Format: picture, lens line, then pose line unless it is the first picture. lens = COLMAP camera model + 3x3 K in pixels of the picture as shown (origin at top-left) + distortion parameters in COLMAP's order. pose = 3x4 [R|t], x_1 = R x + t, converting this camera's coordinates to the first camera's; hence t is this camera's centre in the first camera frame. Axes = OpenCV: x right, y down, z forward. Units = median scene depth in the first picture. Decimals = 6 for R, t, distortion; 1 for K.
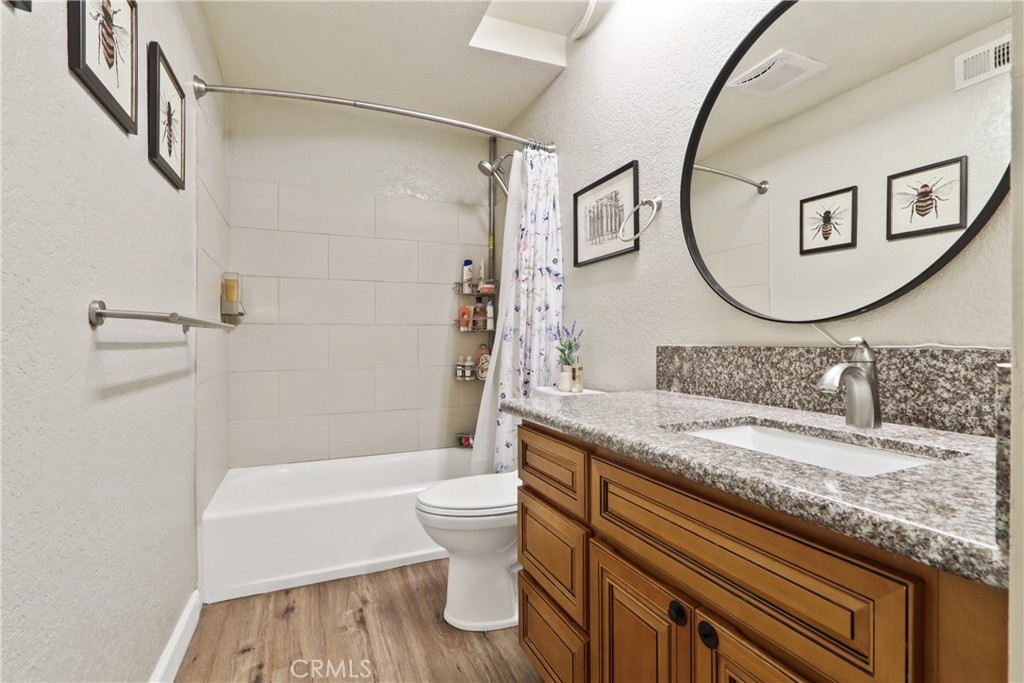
lens RADIAL K [[487.6, 0, 509.4], [0, 487.6, 348.0], [0, 0, 1]] dist [-0.009023, -0.000324]
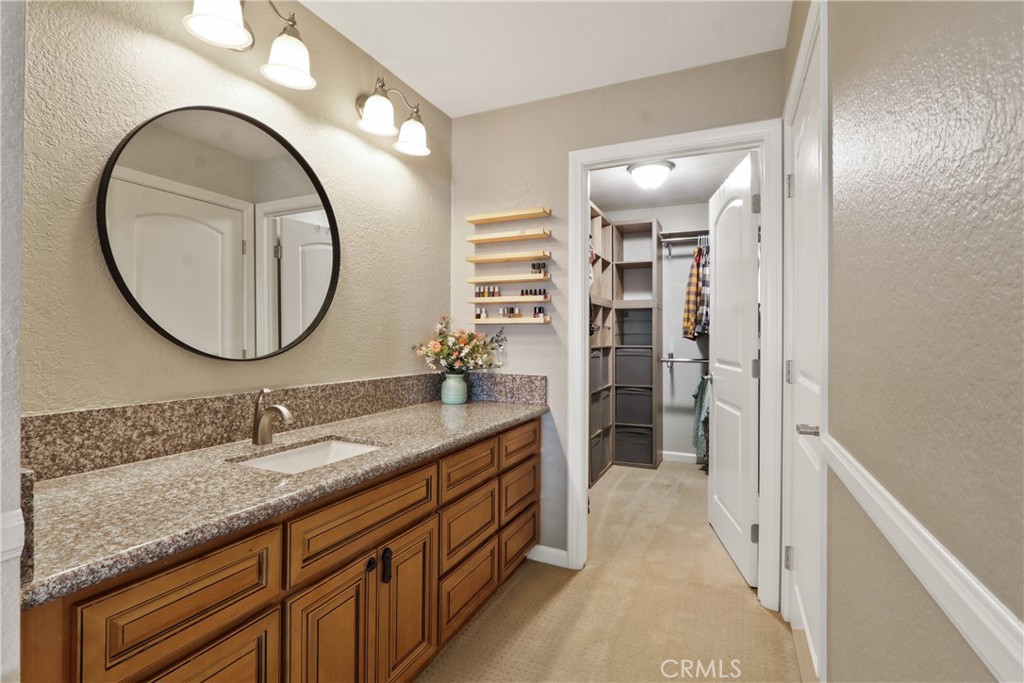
lens RADIAL K [[487.6, 0, 509.4], [0, 487.6, 348.0], [0, 0, 1]] dist [-0.009023, -0.000324]
pose [[-0.676374, -0.004613, 0.736544, -0.894564], [-0.002210, 0.999989, 0.004234, -0.151140], [-0.736555, 0.001236, -0.676377, 1.353438]]
